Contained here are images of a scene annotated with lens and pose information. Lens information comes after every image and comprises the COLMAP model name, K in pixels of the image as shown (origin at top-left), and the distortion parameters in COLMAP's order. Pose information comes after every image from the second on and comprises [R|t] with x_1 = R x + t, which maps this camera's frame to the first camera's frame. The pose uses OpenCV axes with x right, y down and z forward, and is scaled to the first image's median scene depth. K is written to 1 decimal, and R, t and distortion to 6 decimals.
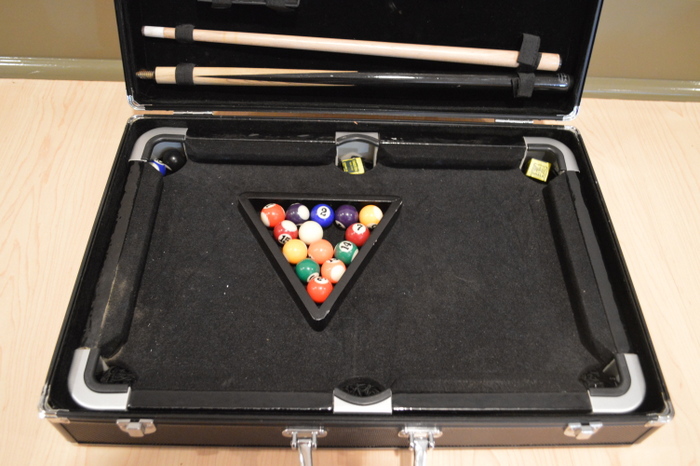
lens RADIAL K [[601.0, 0, 345.3], [0, 601.0, 230.3], [0, 0, 1]] dist [-0.009151, 0.008325]
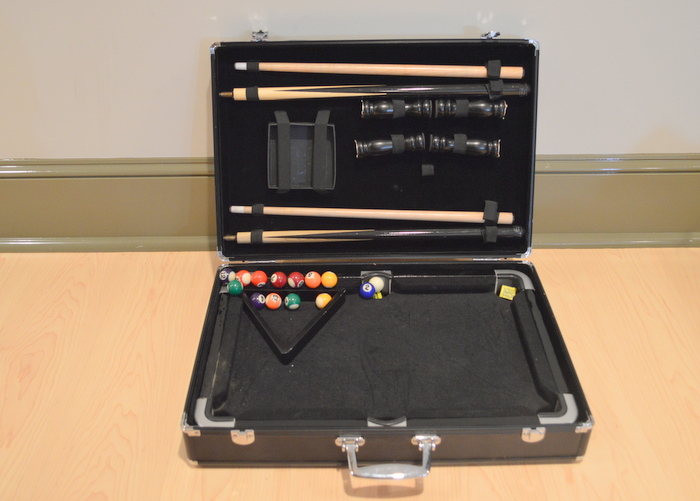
lens RADIAL K [[654.7, 0, 350.9], [0, 654.7, 250.8], [0, 0, 1]] dist [-0.005138, 0.000000]
pose [[0.998878, -0.043418, -0.018902, -0.008744], [0.035828, 0.953941, -0.297848, 0.261036], [0.030963, 0.296837, 0.954426, -0.515939]]
